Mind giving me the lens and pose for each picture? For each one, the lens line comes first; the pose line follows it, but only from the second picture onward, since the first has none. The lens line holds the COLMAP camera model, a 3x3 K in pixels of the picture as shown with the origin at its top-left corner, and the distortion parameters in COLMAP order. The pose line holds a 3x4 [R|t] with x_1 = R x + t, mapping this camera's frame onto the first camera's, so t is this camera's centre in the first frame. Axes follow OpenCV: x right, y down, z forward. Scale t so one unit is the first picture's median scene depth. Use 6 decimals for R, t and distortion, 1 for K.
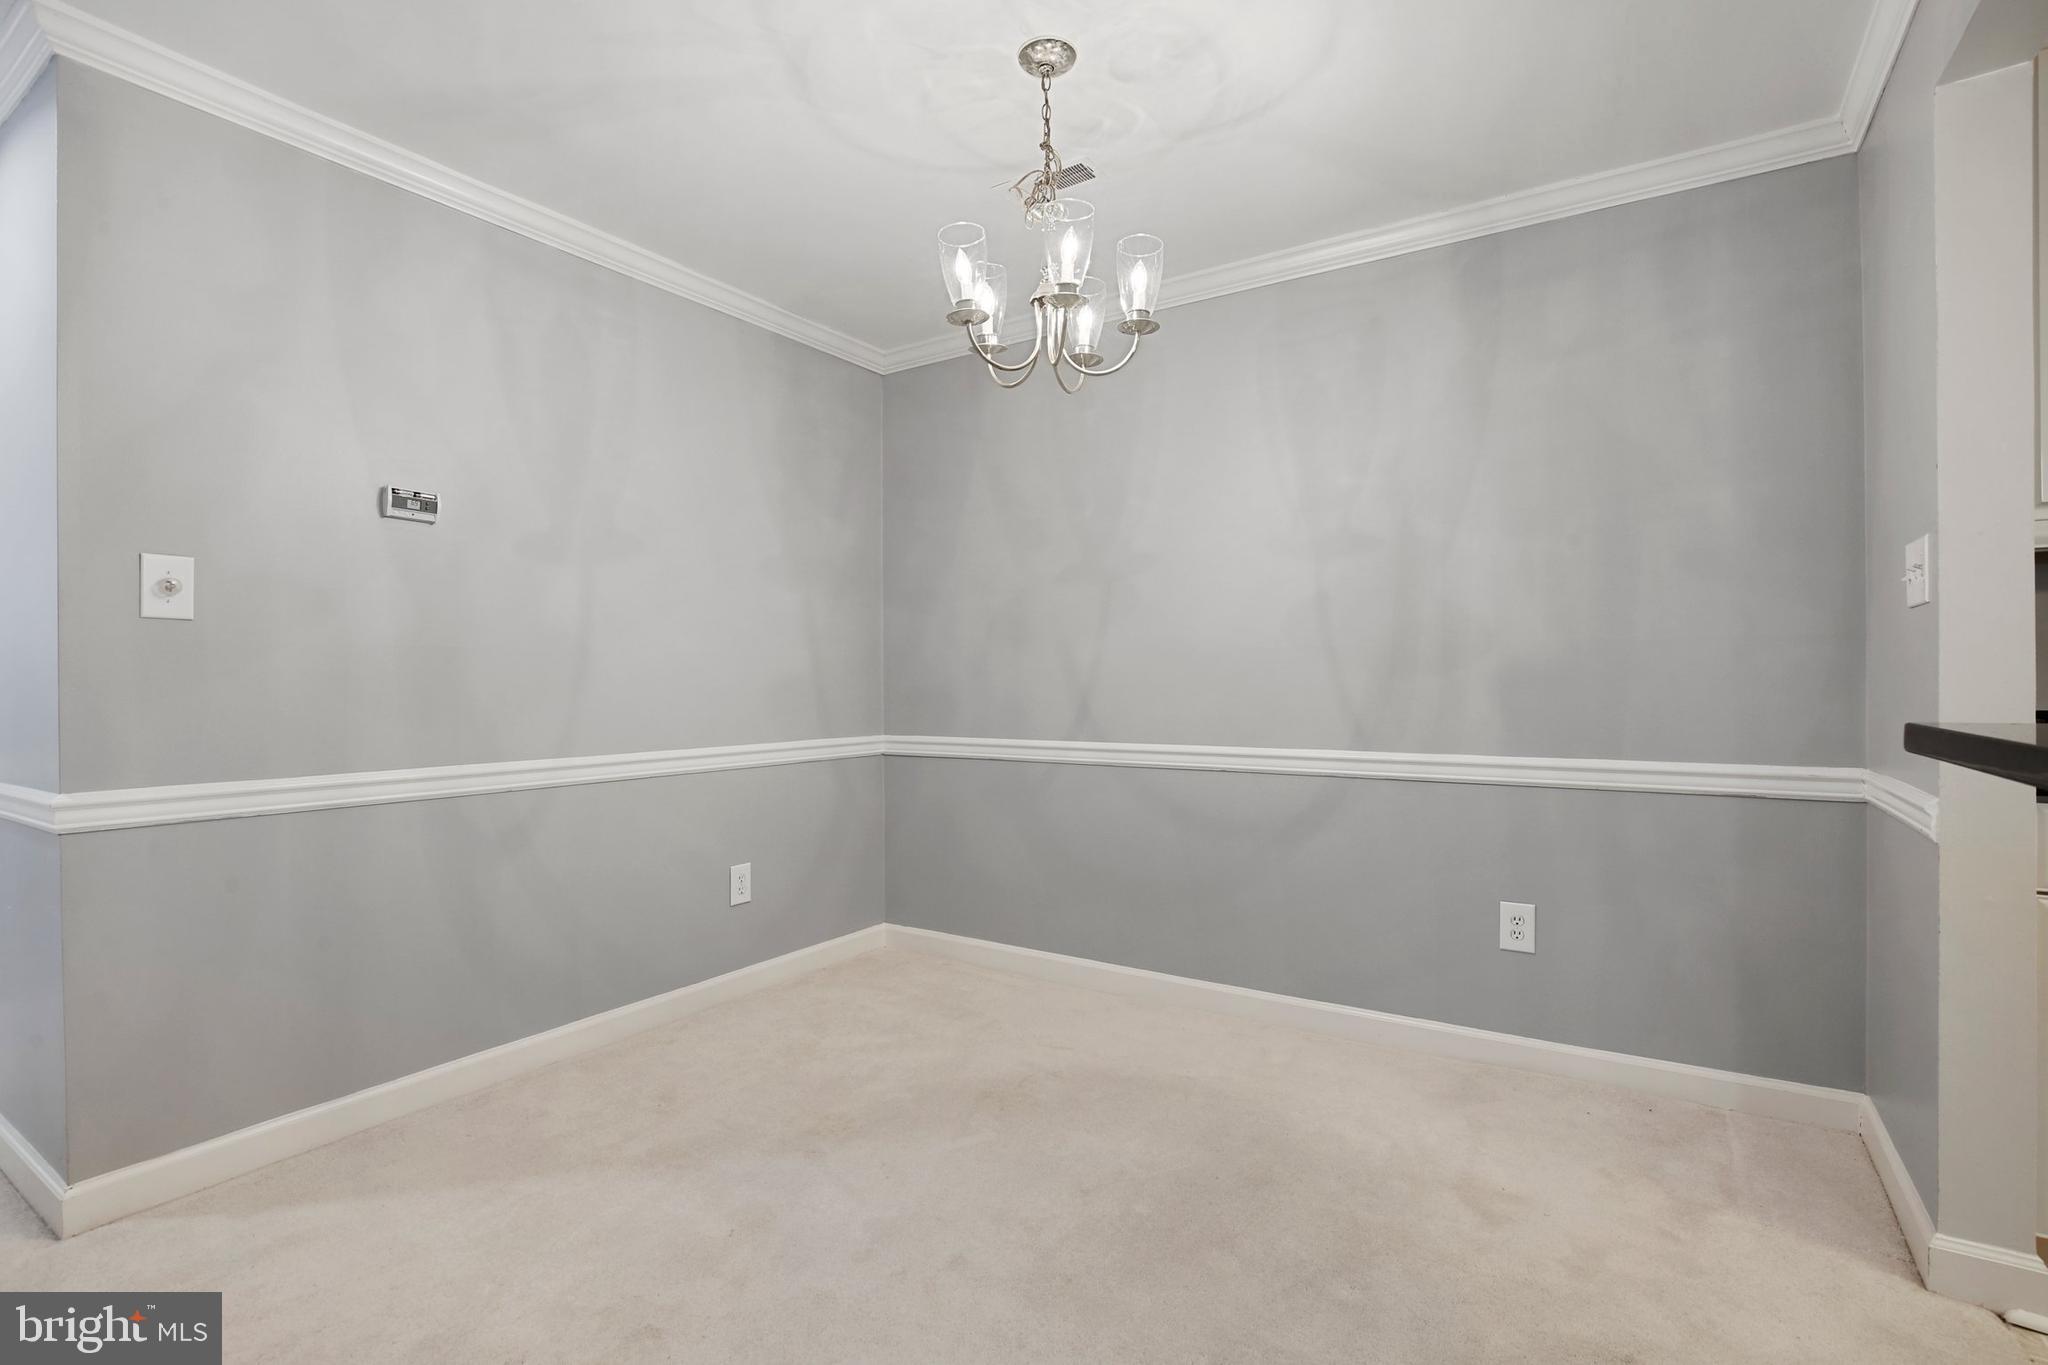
lens RADIAL K [[960.0, 0, 954.0], [0, 960.0, 684.3], [0, 0, 1]] dist [0.000675, -0.016212]
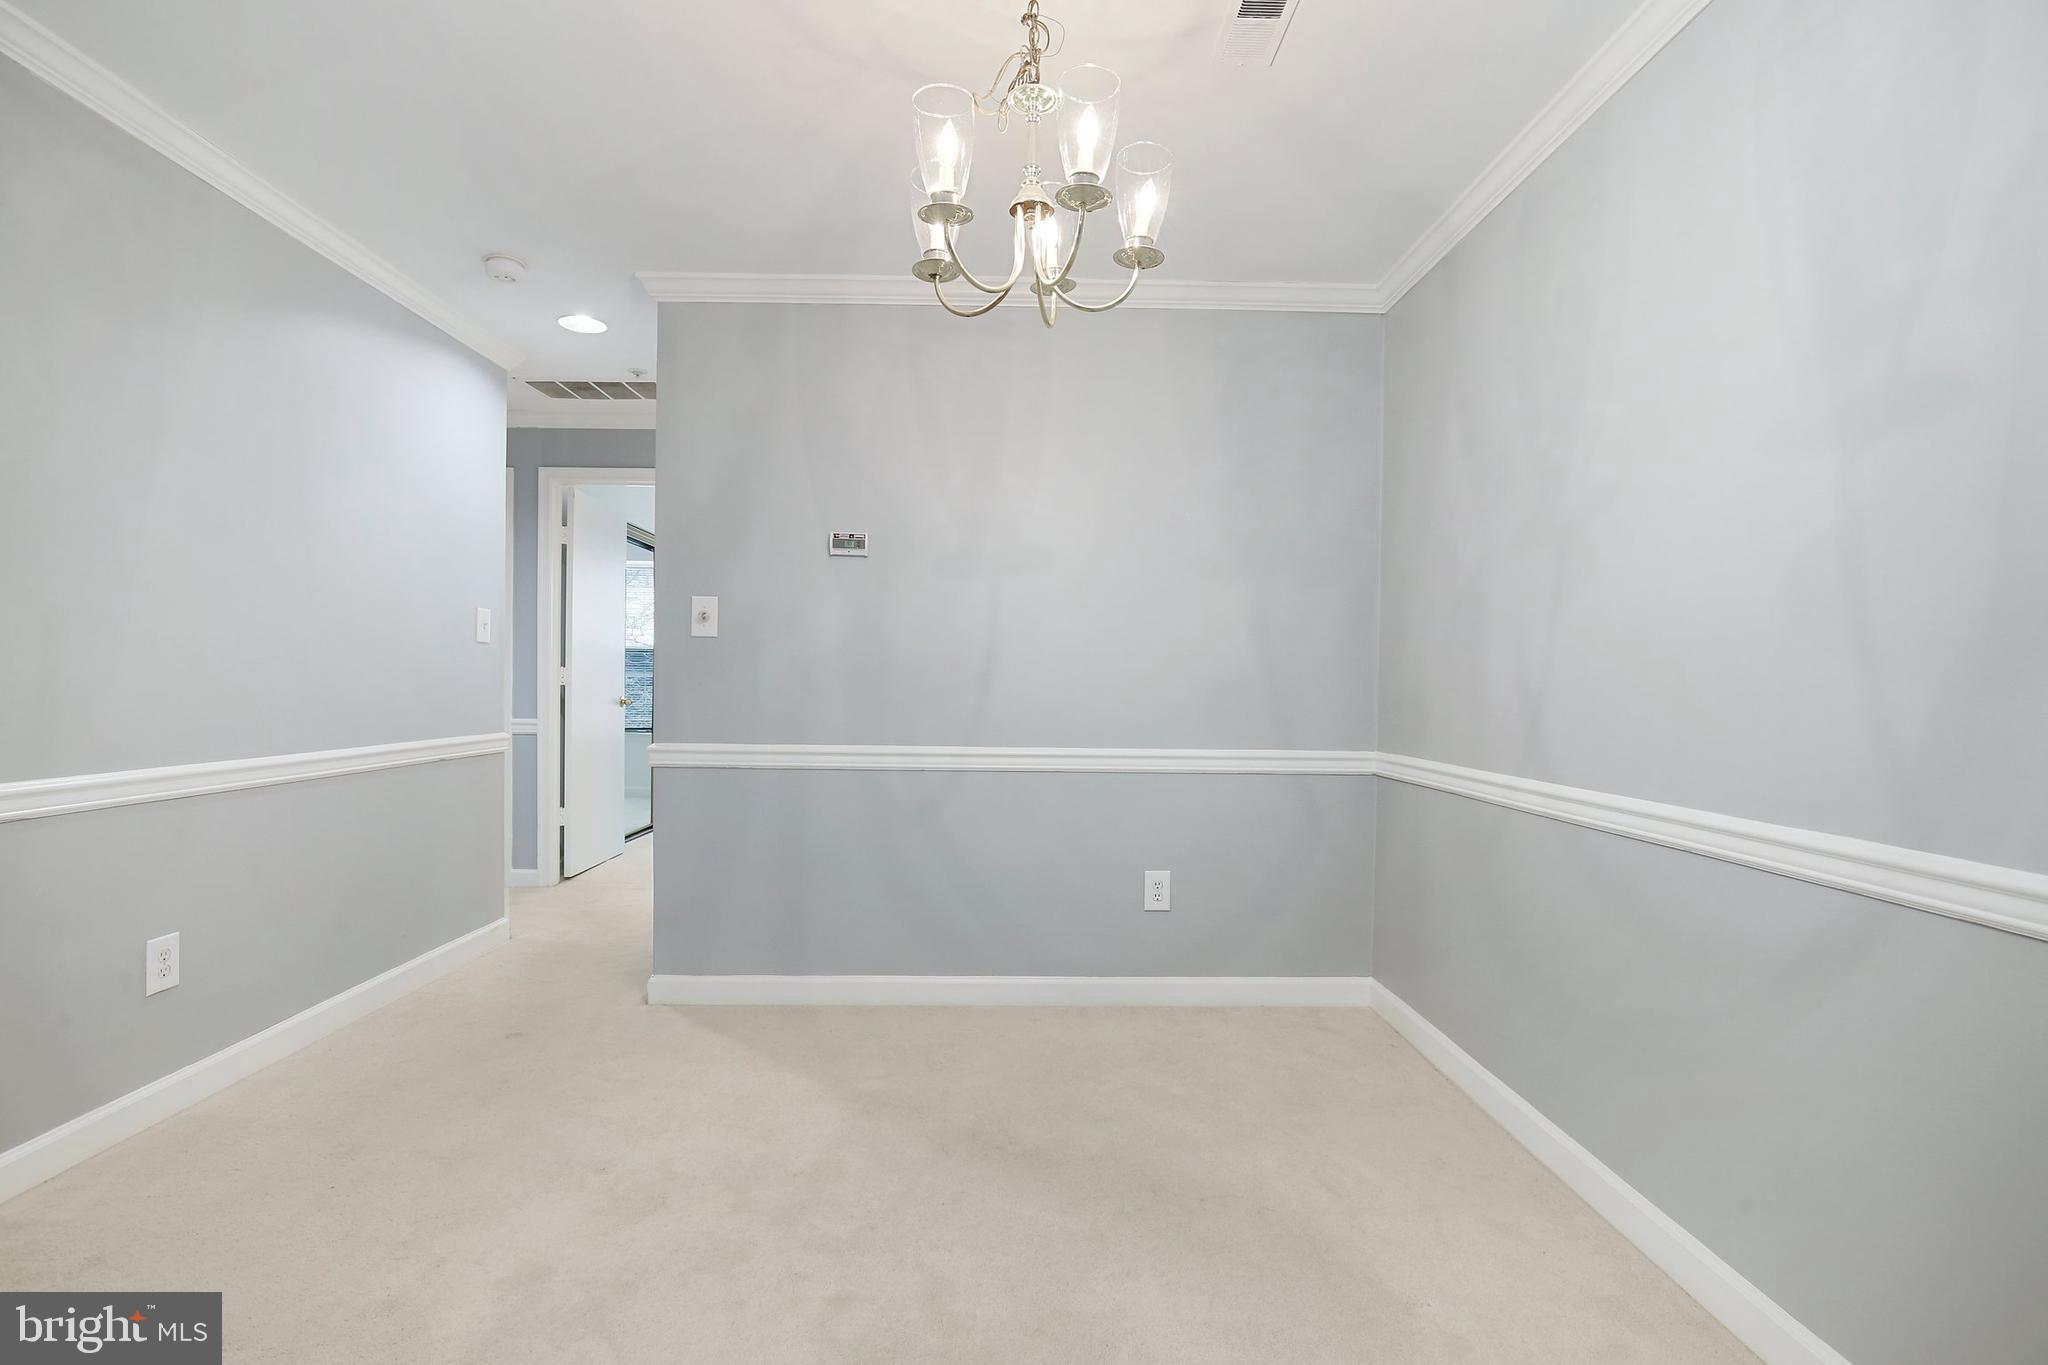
lens RADIAL K [[920.6, 0, 1027.2], [0, 920.6, 698.6], [0, 0, 1]] dist [-0.024064, 0.000625]
pose [[0.585547, 0.025978, -0.810222, 0.594210], [-0.016033, 0.999662, 0.020464, -0.005675], [0.810480, 0.001008, 0.585765, 0.453153]]
